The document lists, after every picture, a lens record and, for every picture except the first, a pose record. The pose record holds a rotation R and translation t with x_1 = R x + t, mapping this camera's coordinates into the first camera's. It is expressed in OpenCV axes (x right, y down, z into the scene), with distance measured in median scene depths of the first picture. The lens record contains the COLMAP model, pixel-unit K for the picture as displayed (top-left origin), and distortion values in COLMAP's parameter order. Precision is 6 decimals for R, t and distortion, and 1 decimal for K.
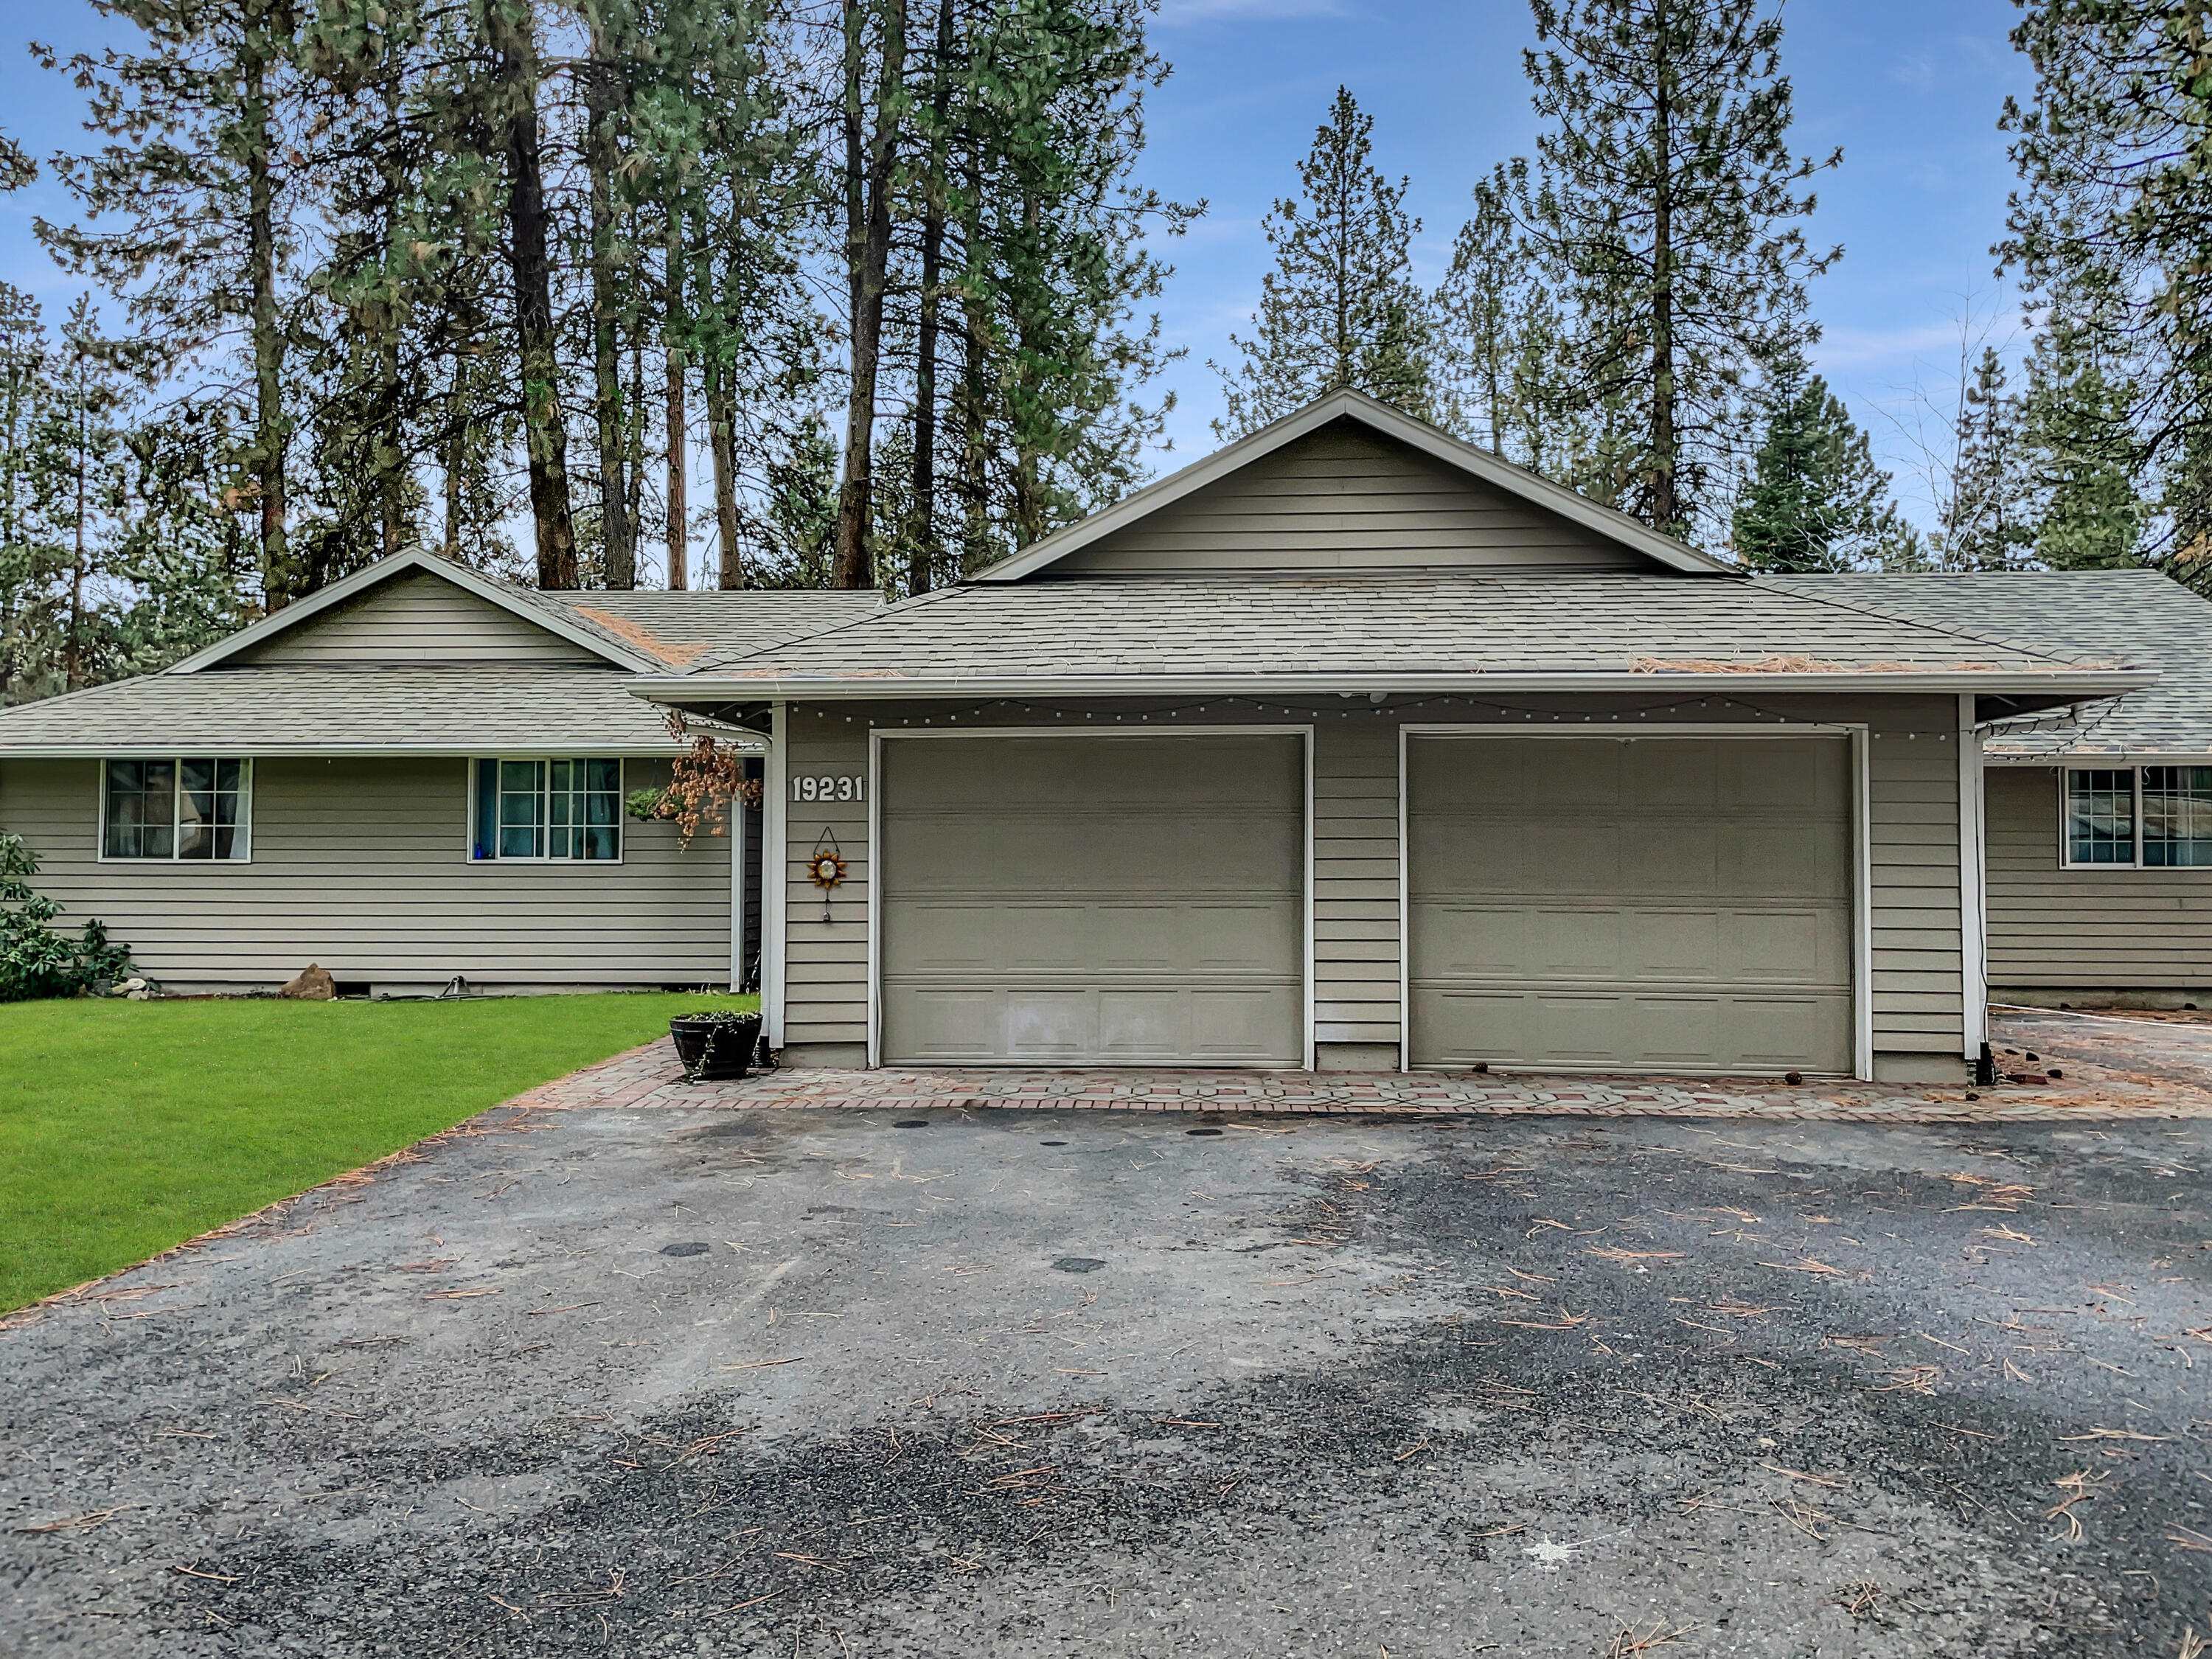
lens RADIAL K [[1722.5, 0, 1081.5], [0, 1722.5, 816.1], [0, 0, 1]] dist [0.103053, -0.118777]
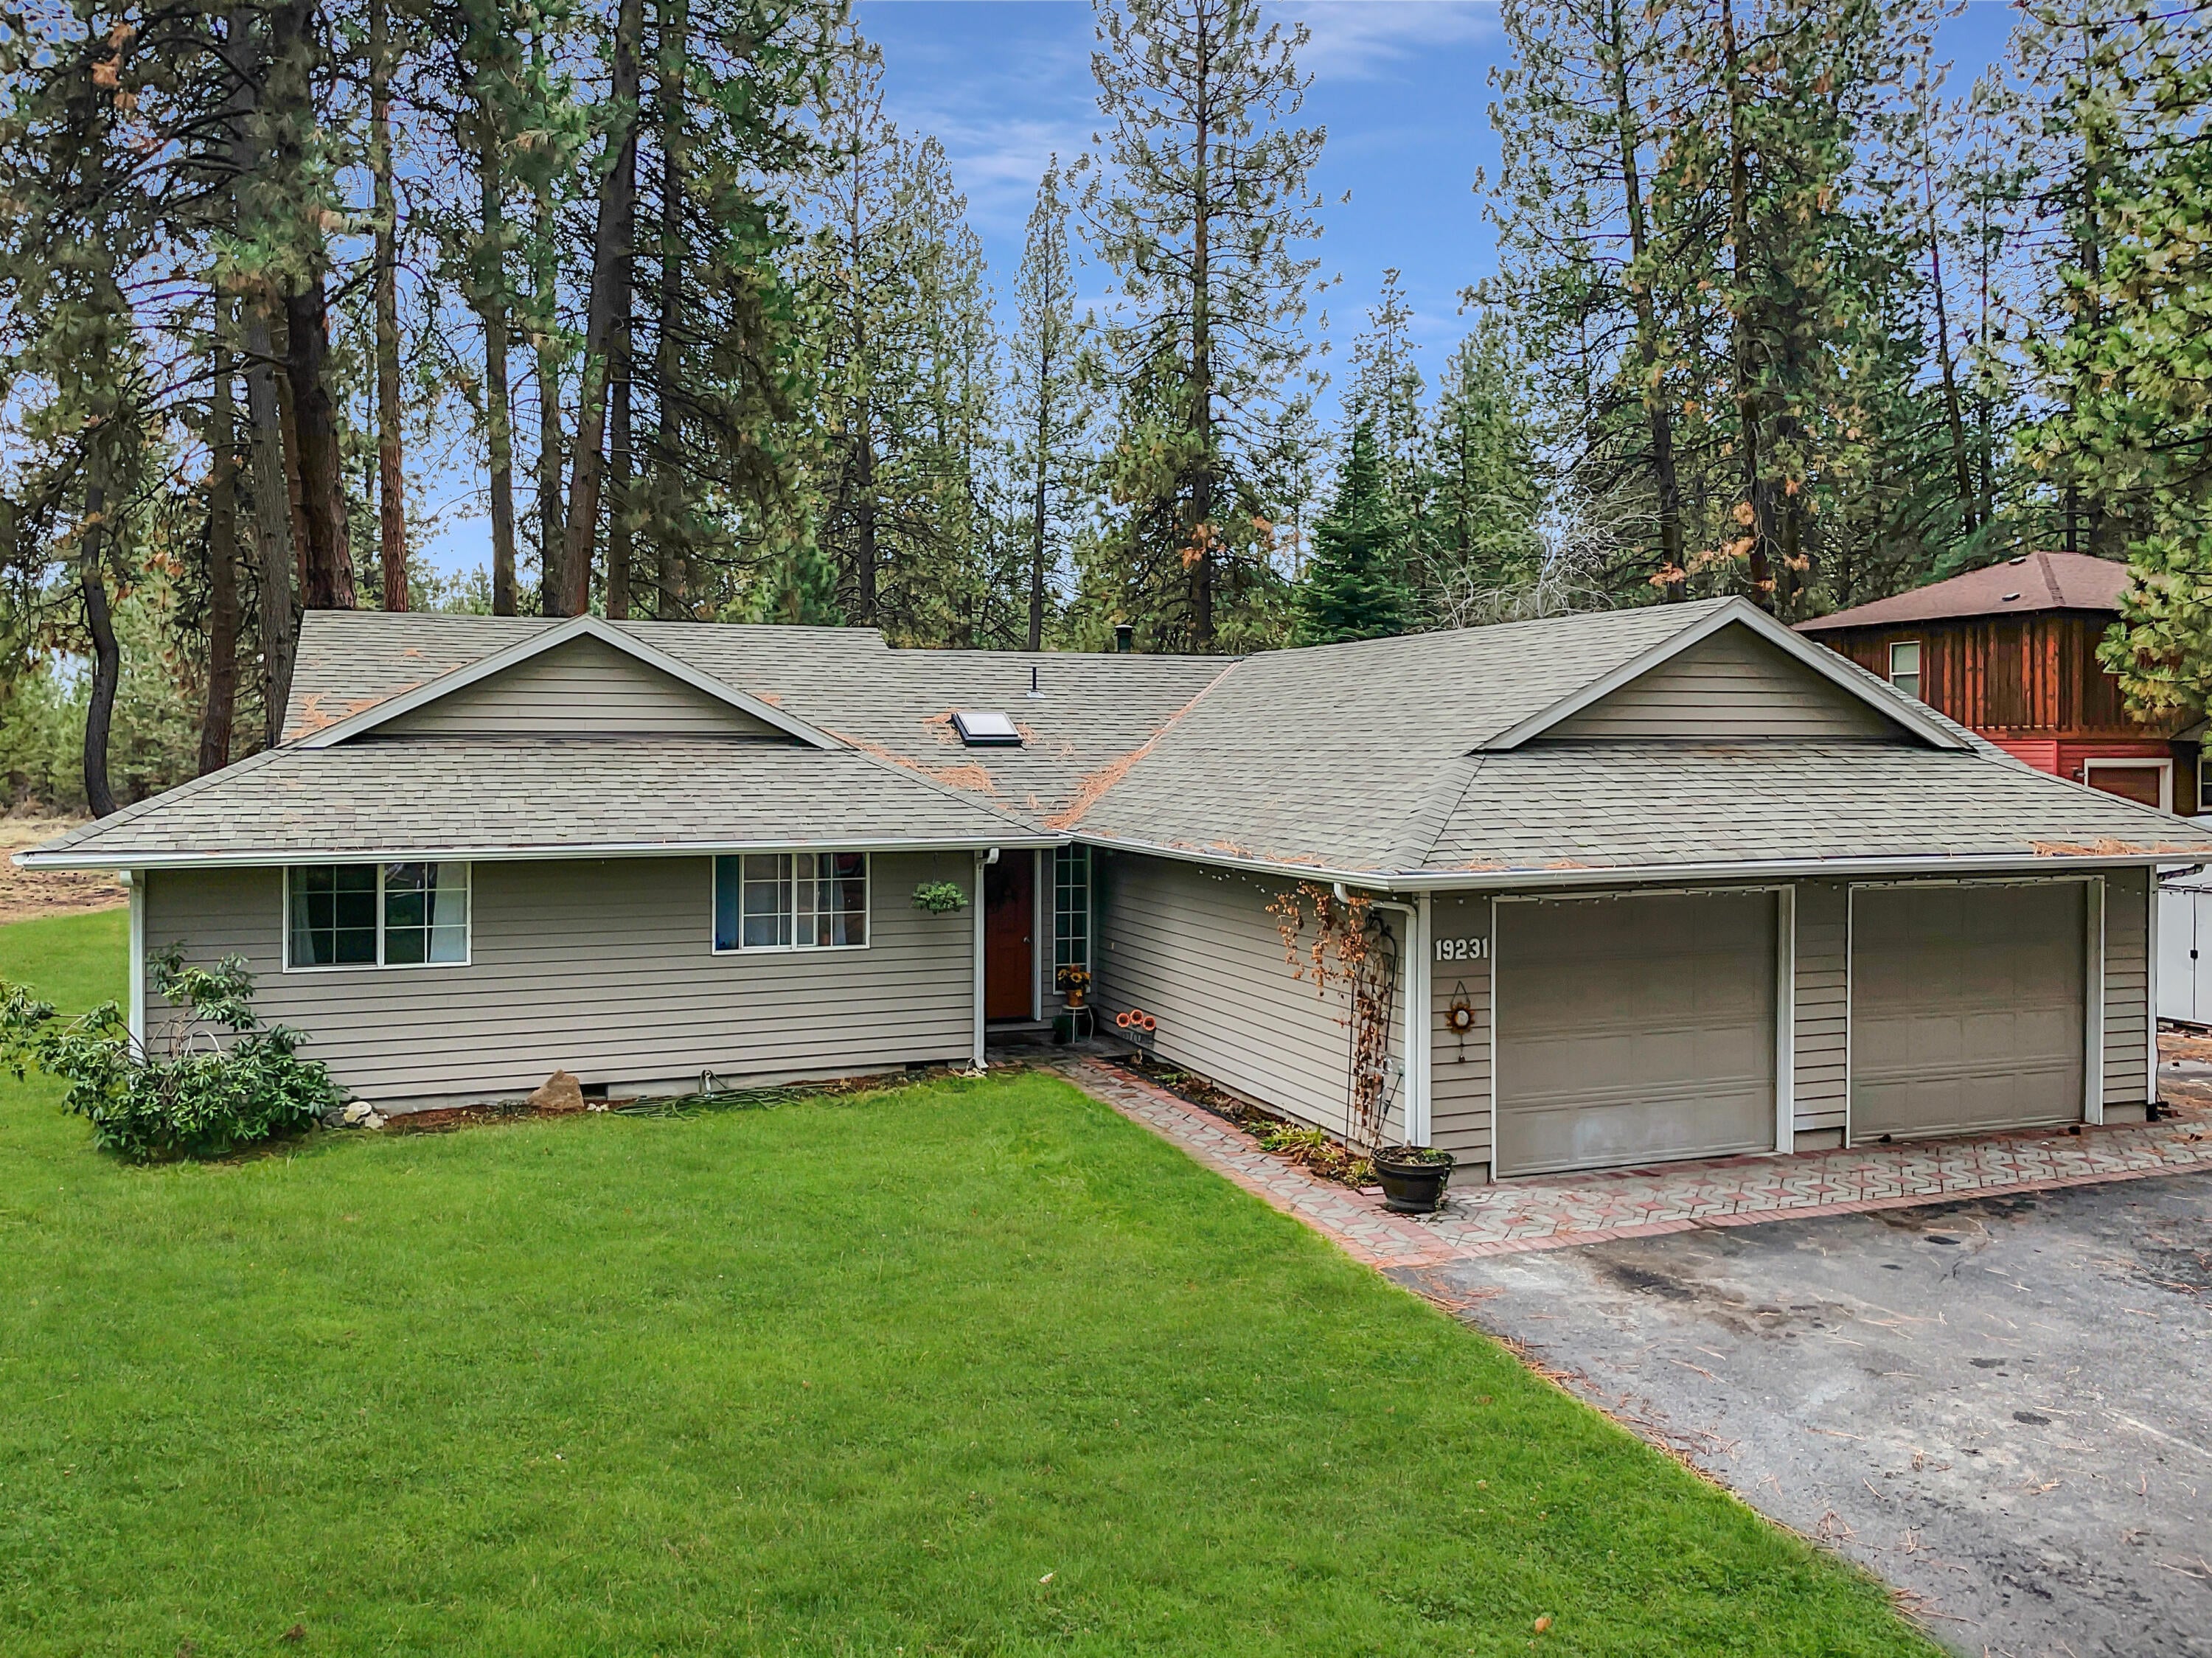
lens RADIAL K [[1722.4, 0, 1081.5], [0, 1722.4, 815.6], [0, 0, 1]] dist [0.103053, -0.118777]
pose [[0.910766, -0.017660, 0.412545, -0.554026], [-0.010702, 0.997740, 0.066337, -0.116244], [-0.412784, -0.064832, 0.908519, 0.030700]]
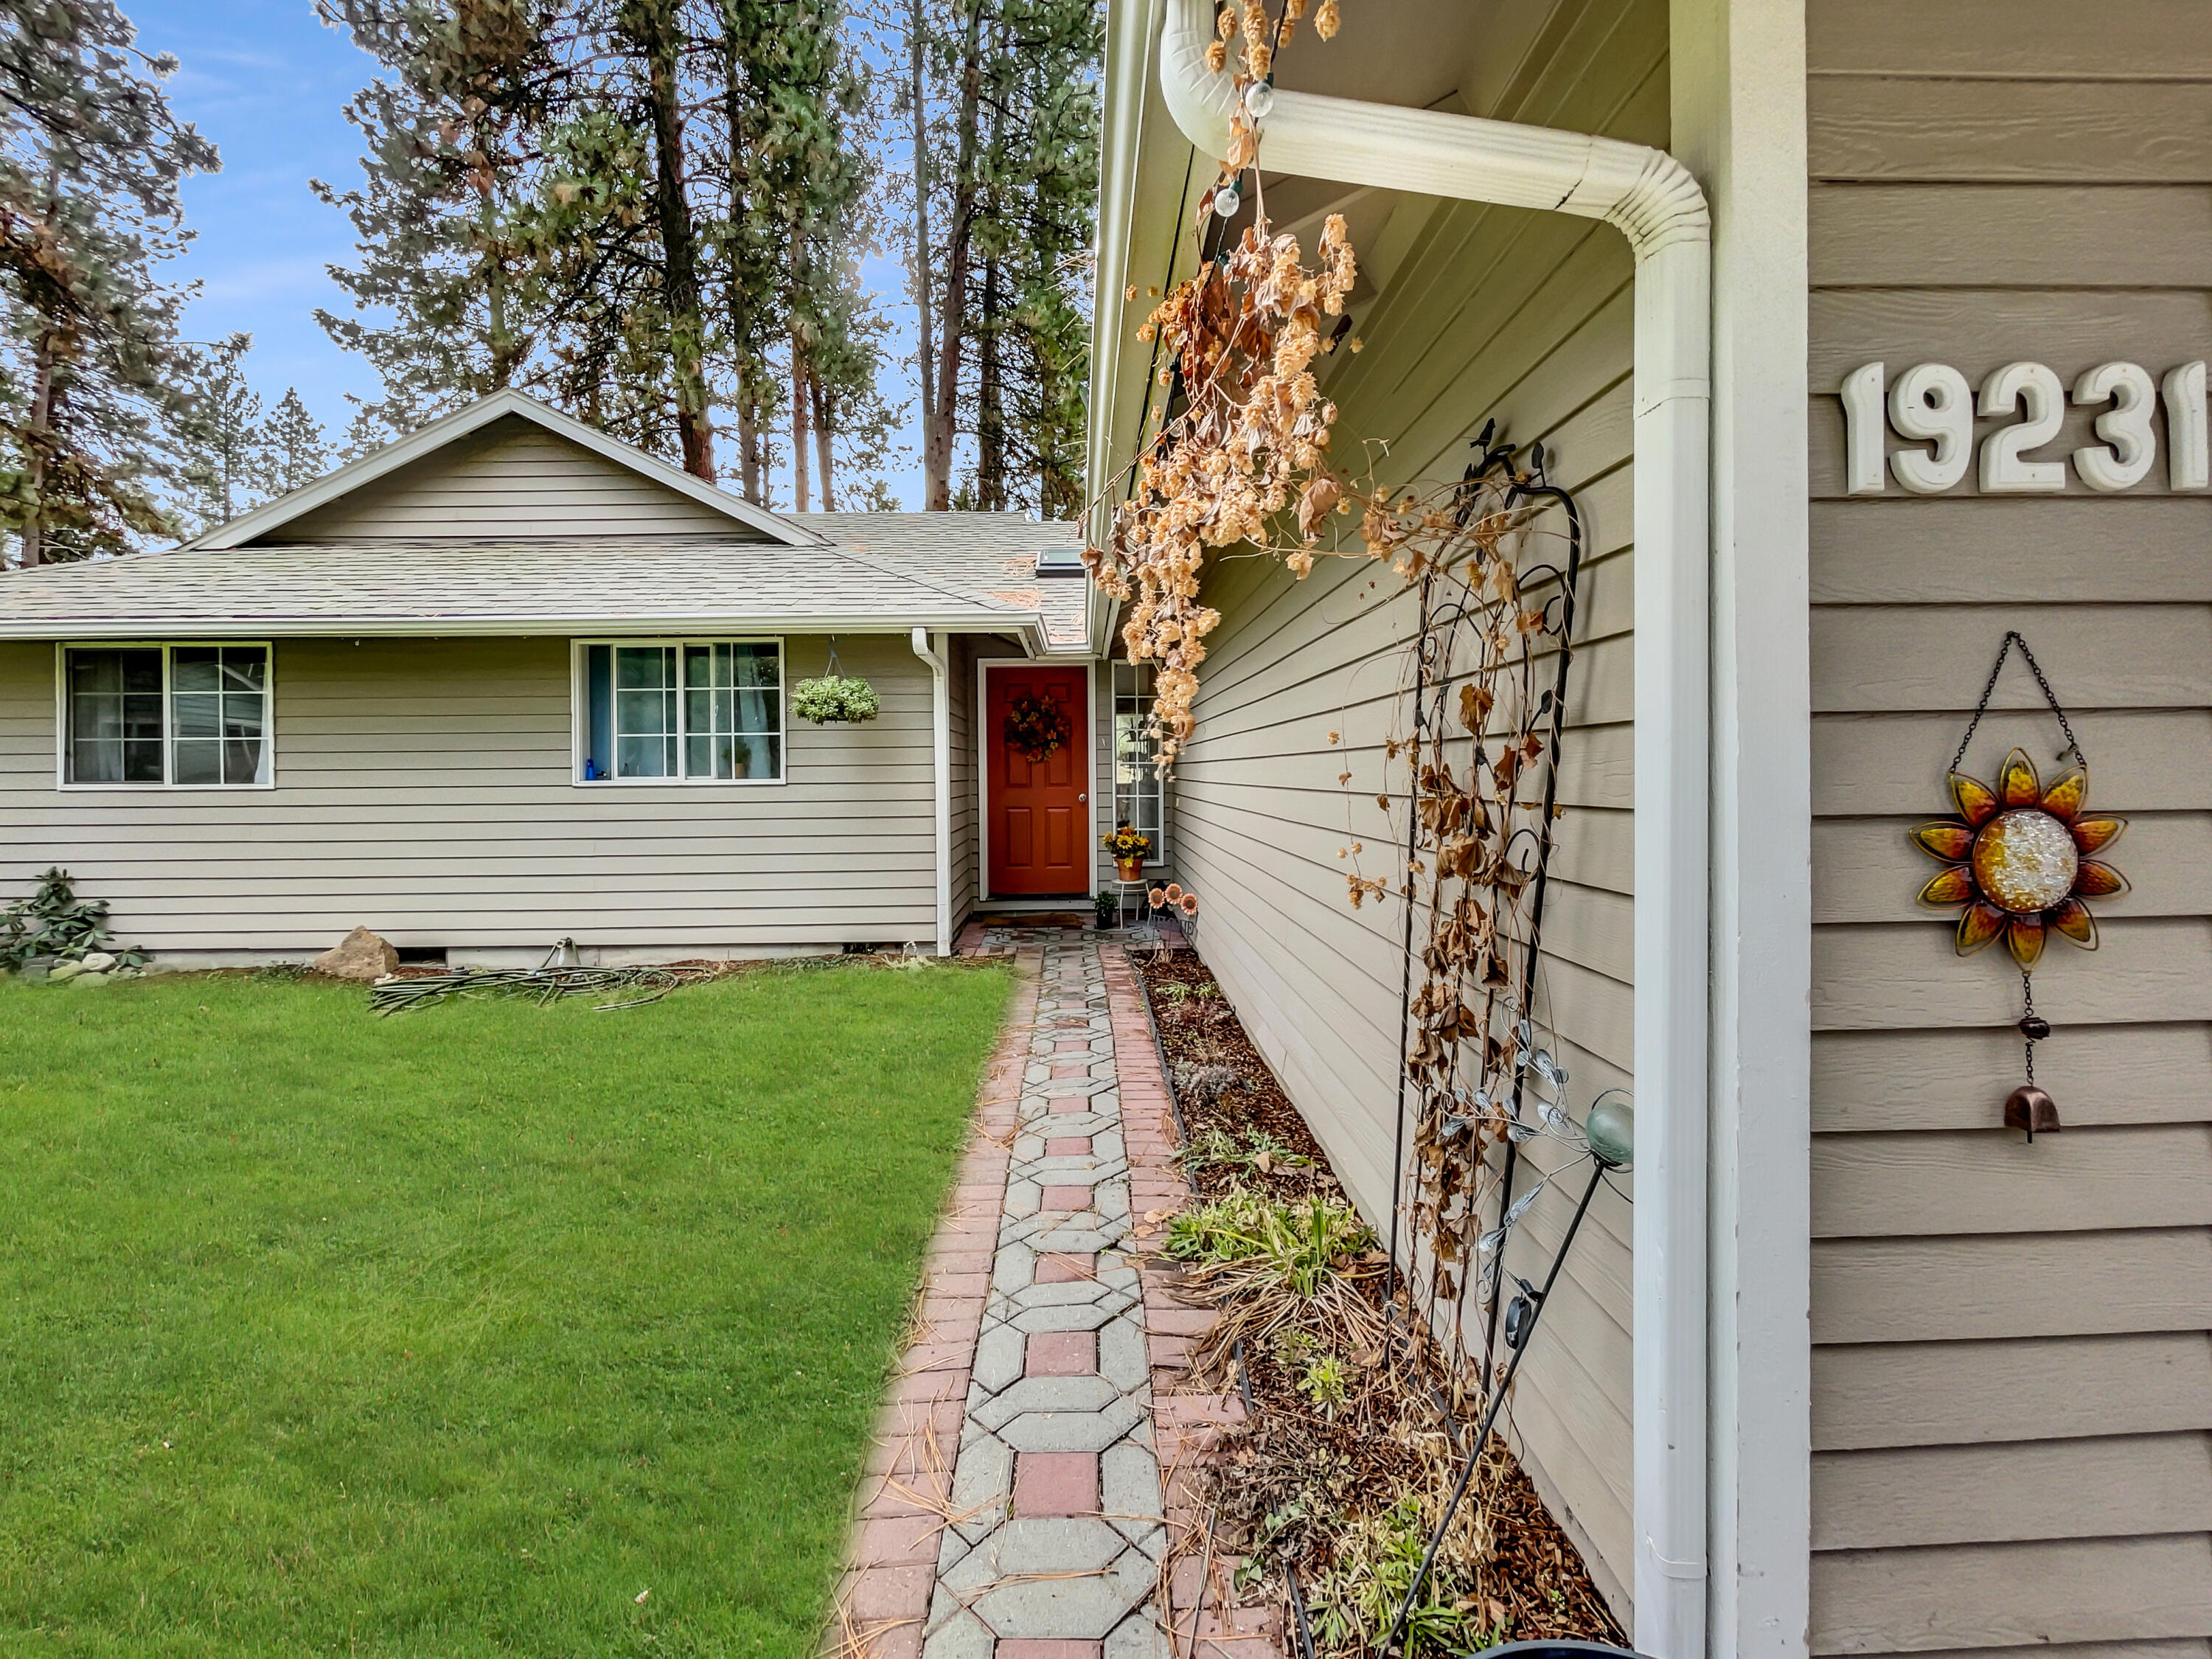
lens RADIAL K [[911.2, 0, 1084.8], [0, 911.2, 782.5], [0, 0, 1]] dist [-0.002756, -0.000460]
pose [[0.996265, -0.013001, 0.085360, -0.165526], [0.009404, 0.999056, 0.042405, 0.011170], [-0.085830, -0.041444, 0.995447, 0.583743]]
